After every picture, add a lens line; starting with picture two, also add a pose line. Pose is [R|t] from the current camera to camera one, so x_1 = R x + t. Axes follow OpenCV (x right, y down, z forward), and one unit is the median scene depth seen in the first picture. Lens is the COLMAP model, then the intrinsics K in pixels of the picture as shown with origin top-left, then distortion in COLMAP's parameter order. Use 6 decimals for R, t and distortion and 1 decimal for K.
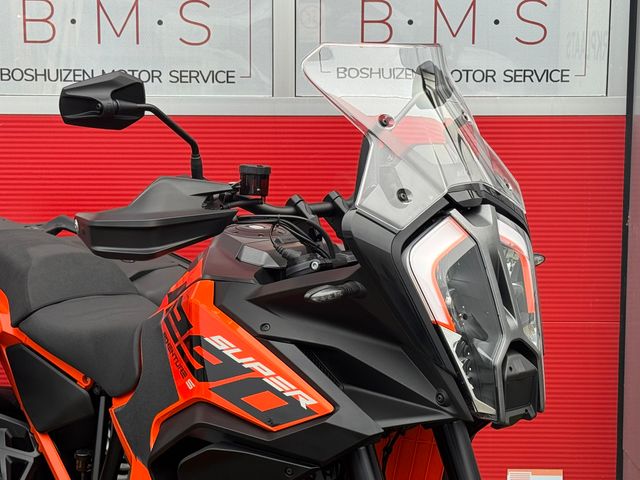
lens RADIAL K [[1367.5, 0, 317.2], [0, 1367.5, 225.0], [0, 0, 1]] dist [0.138832, 0.137226]
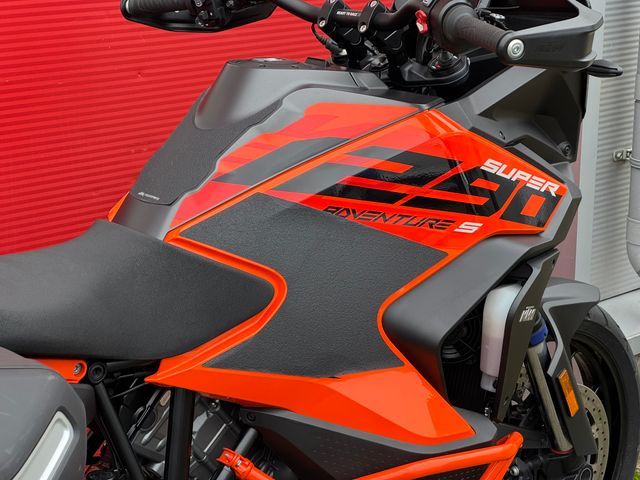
lens RADIAL K [[1415.0, 0, 320.0], [0, 1415.0, 240.0], [0, 0, 1]] dist [0.255787, 0.301313]
pose [[0.024462, -0.271019, 0.962263, -0.993596], [0.135172, 0.954608, 0.265426, -0.130252], [-0.990520, 0.123578, 0.059986, 1.085896]]
